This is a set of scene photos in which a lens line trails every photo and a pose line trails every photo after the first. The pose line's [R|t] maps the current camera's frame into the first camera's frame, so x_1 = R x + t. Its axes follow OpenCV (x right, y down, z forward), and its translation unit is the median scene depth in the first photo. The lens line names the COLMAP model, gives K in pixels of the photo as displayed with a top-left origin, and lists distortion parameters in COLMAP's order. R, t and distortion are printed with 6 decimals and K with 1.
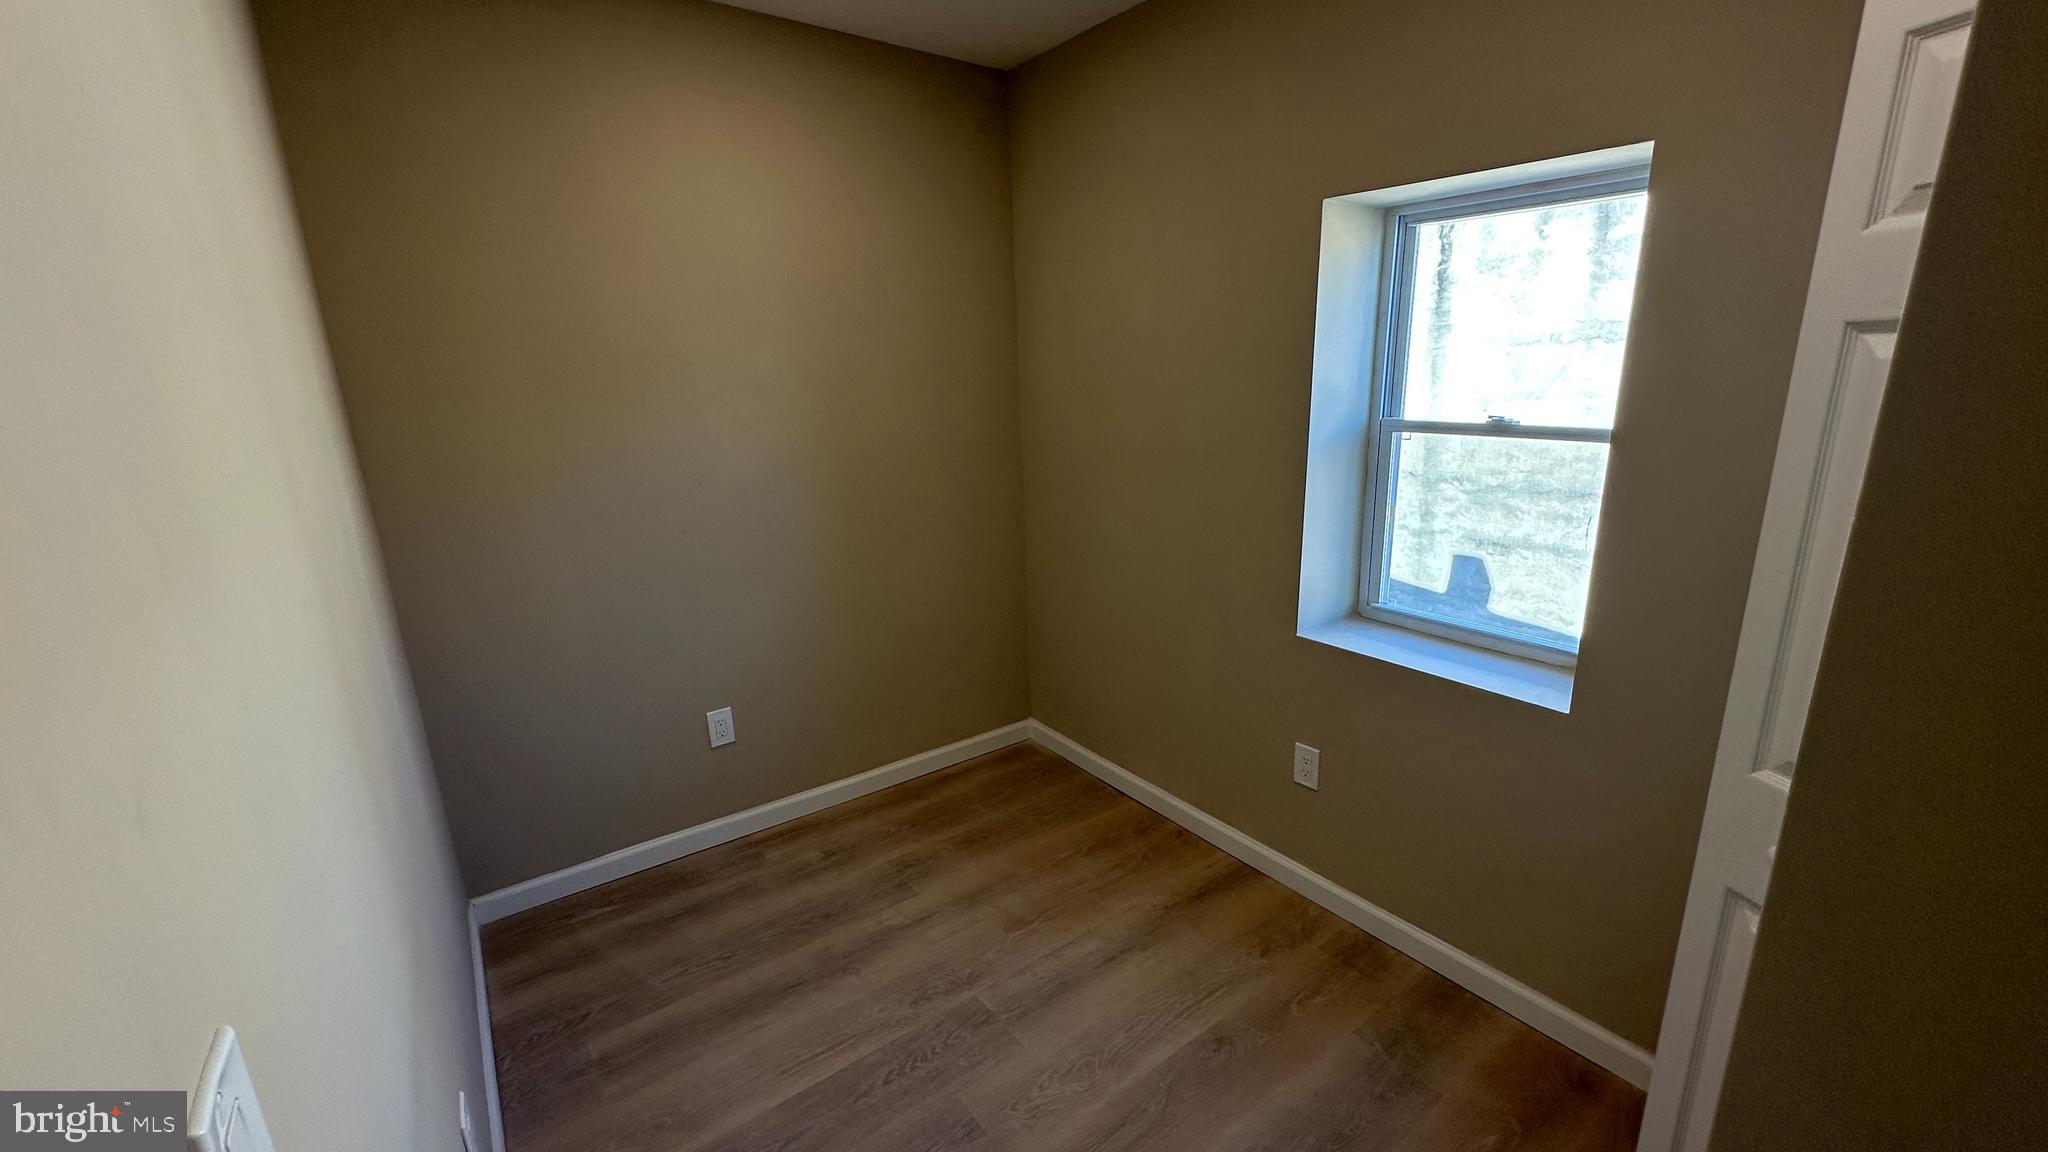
lens RADIAL K [[818.2, 0, 1024.0], [0, 818.2, 576.0], [0, 0, 1]] dist [0.001085, 0.000314]
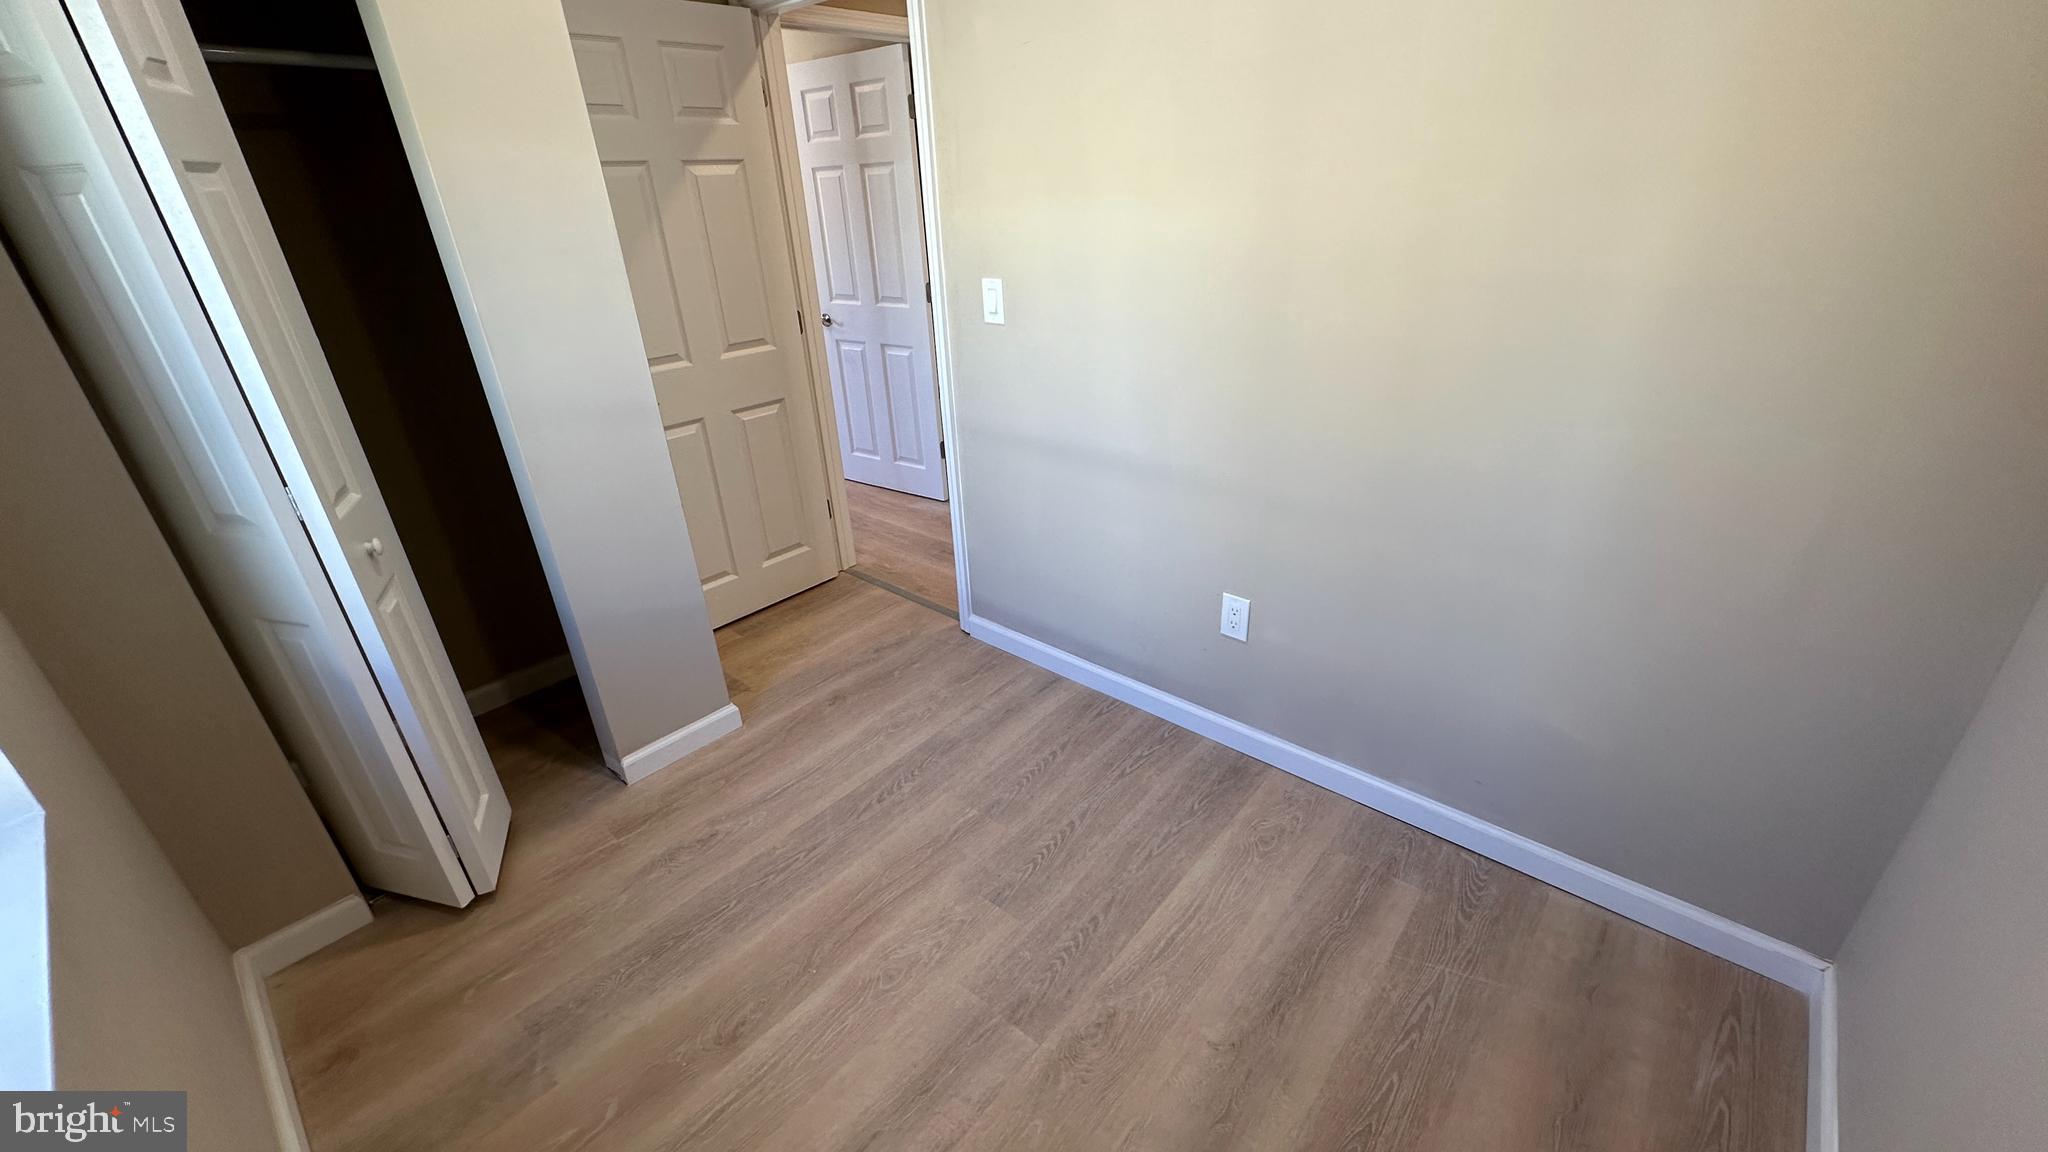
lens RADIAL K [[818.2, 0, 1024.0], [0, 818.2, 576.0], [0, 0, 1]] dist [0.001085, 0.000314]
pose [[-0.974800, 0.154766, -0.160664, 0.010042], [0.012865, 0.758004, 0.652123, -0.334369], [0.222710, 0.633623, -0.740893, 1.391529]]
